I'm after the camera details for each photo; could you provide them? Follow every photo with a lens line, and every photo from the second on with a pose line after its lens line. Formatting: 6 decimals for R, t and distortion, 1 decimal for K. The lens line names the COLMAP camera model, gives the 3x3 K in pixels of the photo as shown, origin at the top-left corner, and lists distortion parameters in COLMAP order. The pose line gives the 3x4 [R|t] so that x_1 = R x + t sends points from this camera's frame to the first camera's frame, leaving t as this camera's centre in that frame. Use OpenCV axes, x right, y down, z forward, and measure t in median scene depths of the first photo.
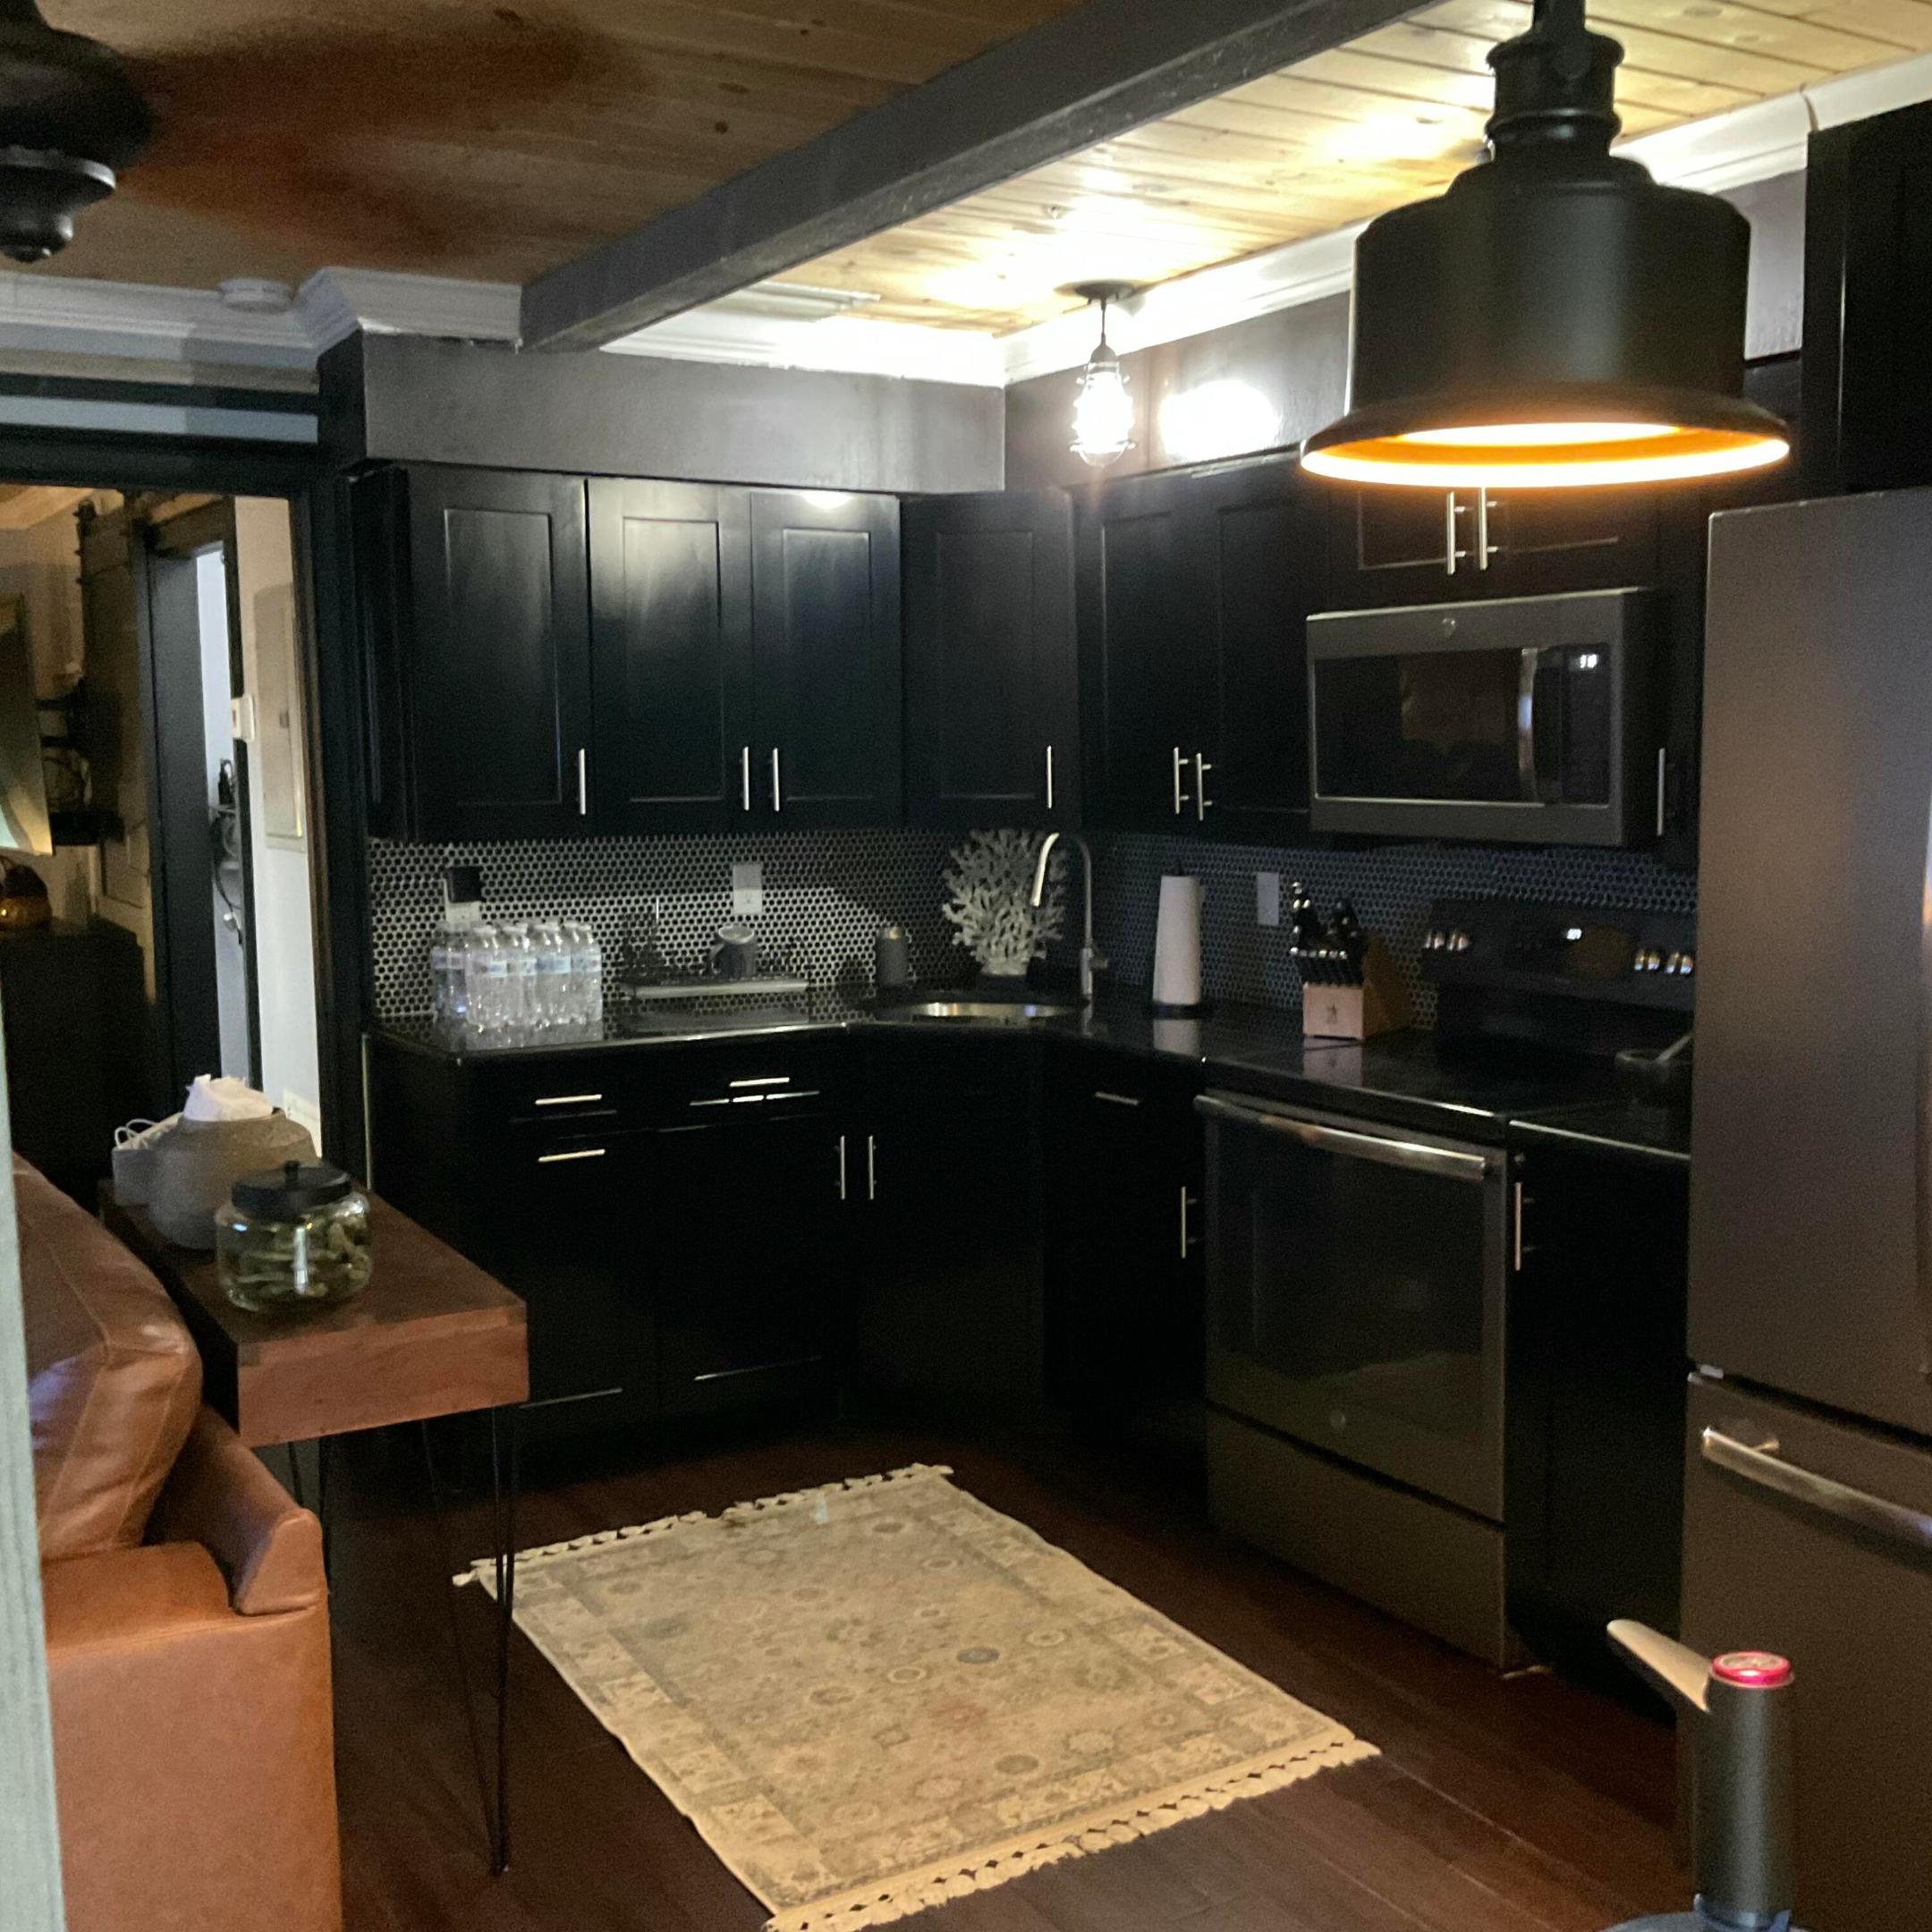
lens RADIAL K [[2125.4, 0, 961.0], [0, 2125.4, 966.5], [0, 0, 1]] dist [0.037103, 0.000000]
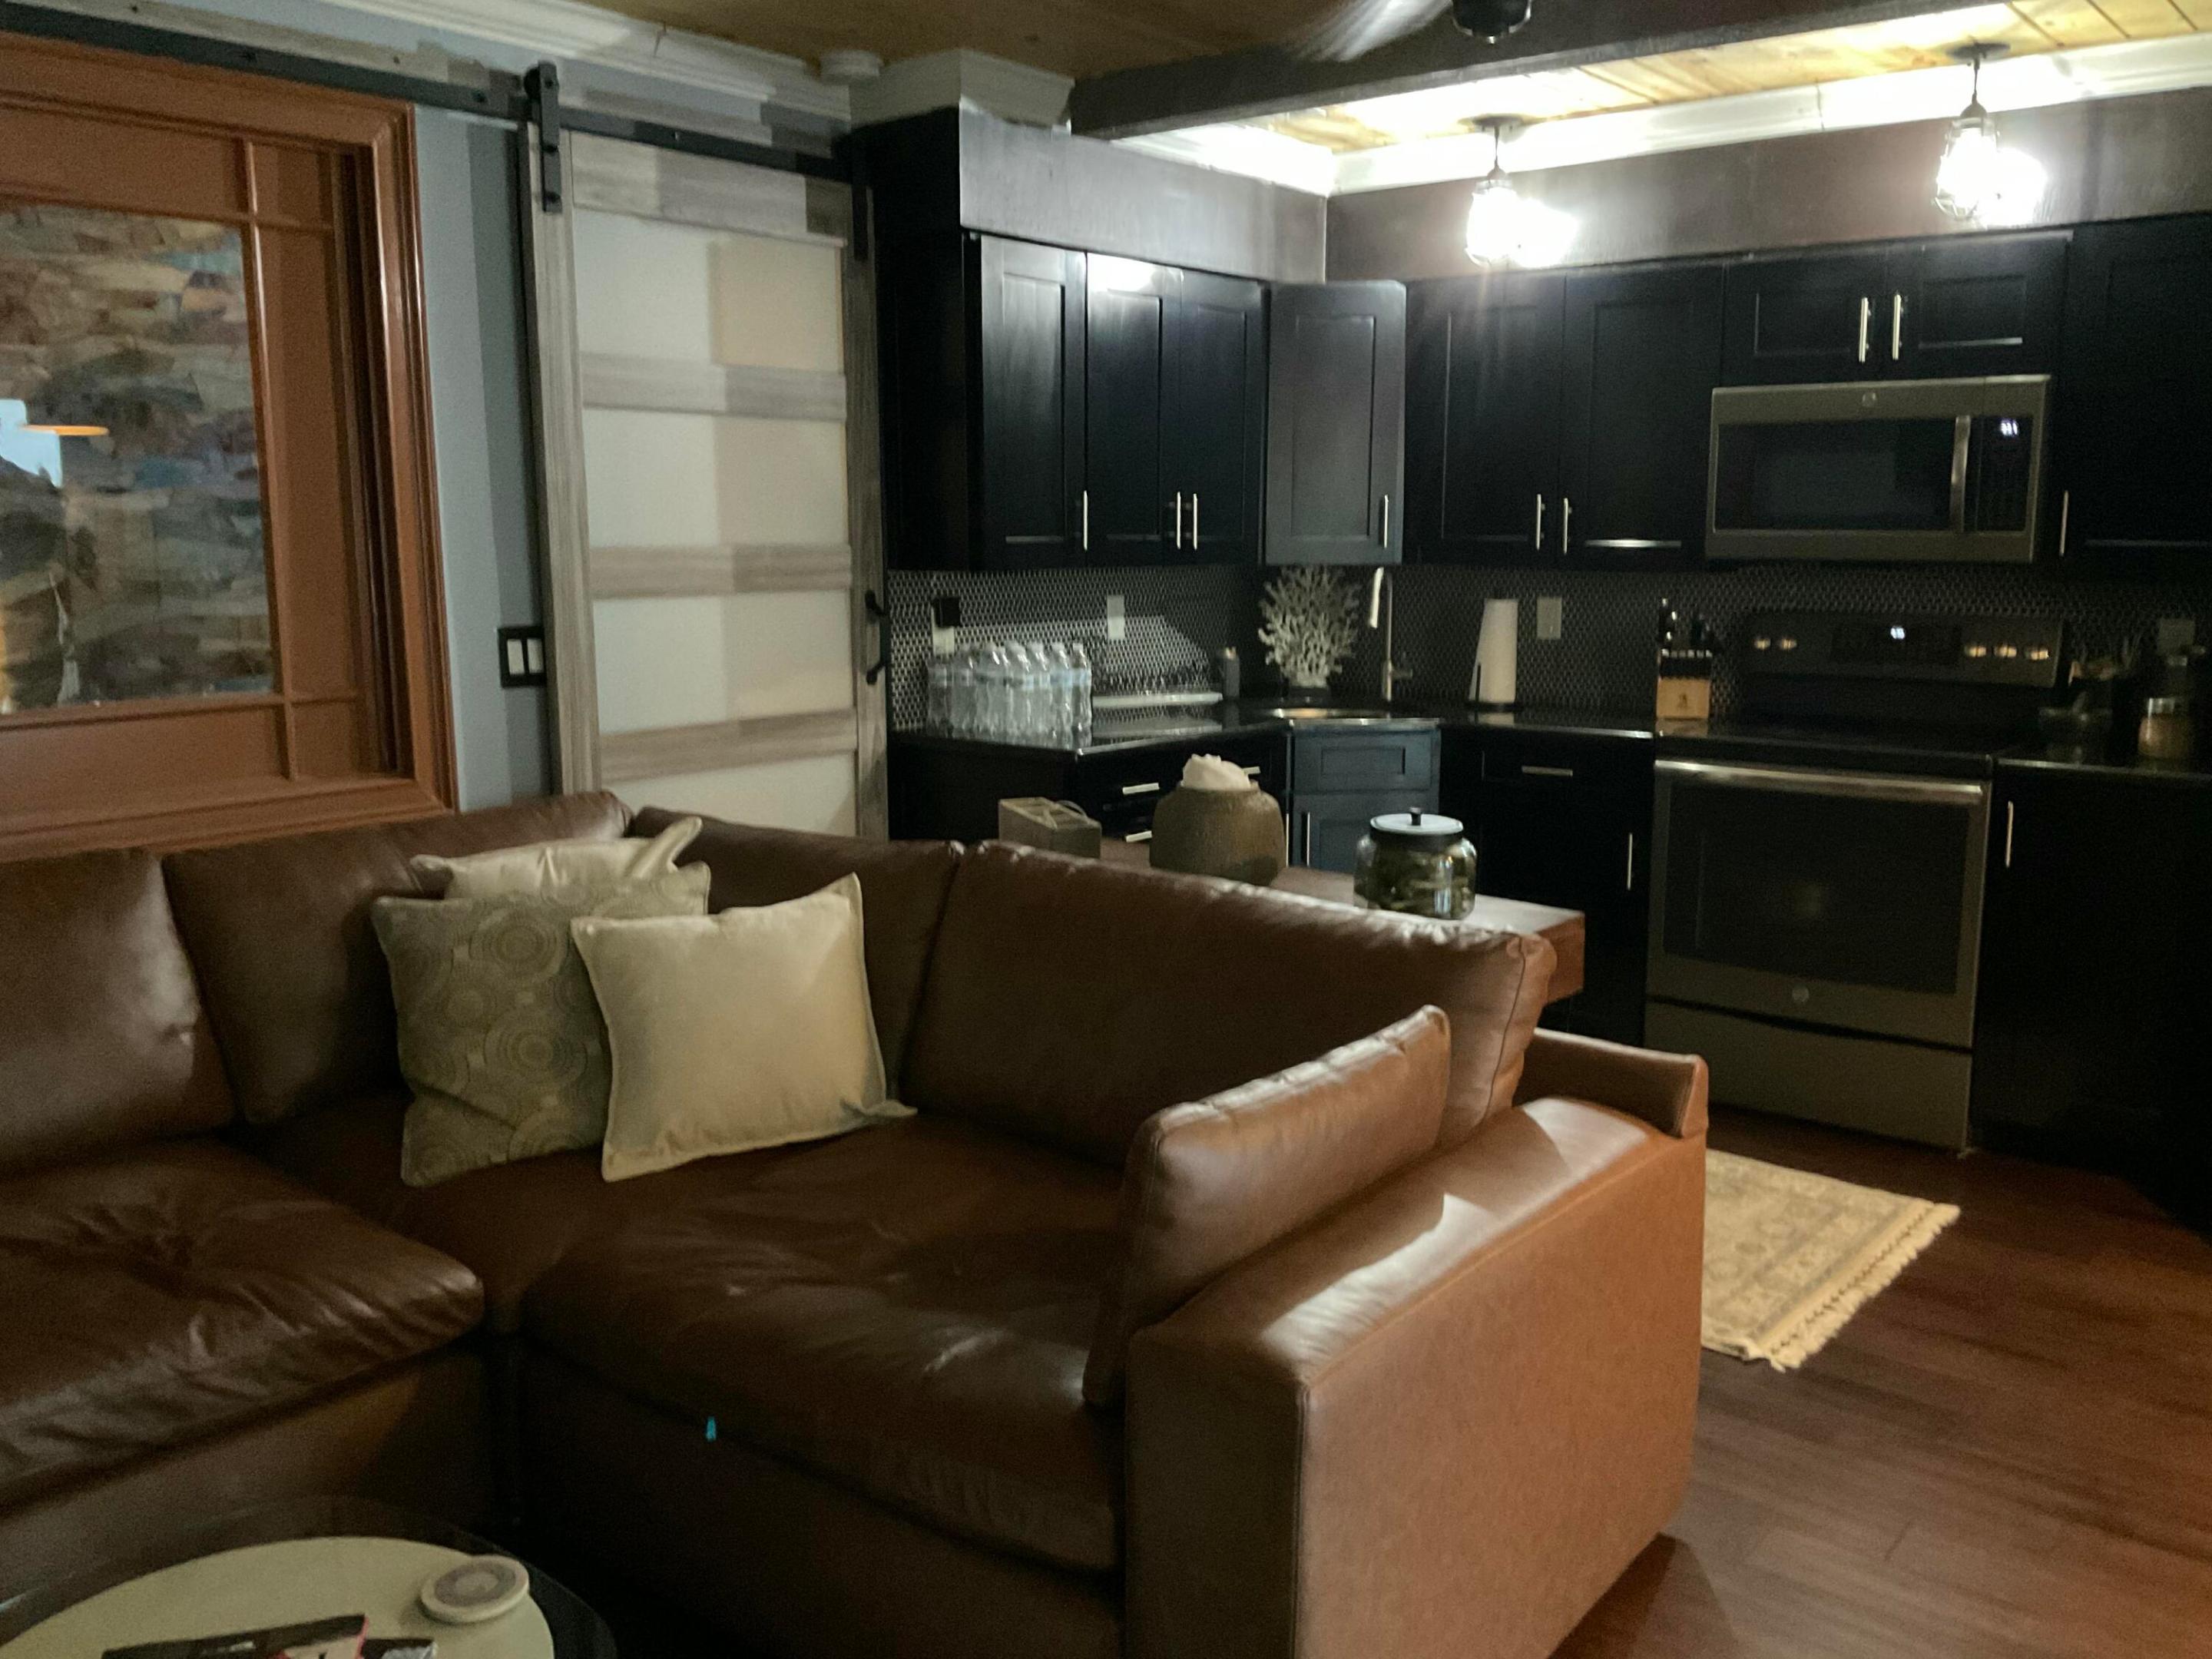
lens RADIAL K [[1840.7, 0, 1102.9], [0, 1840.7, 832.8], [0, 0, 1]] dist [0.091797, -0.167197]
pose [[0.944114, -0.044656, 0.326579, -0.519066], [0.025537, 0.997712, 0.062600, 0.021678], [-0.328627, -0.050761, 0.943095, 0.033328]]
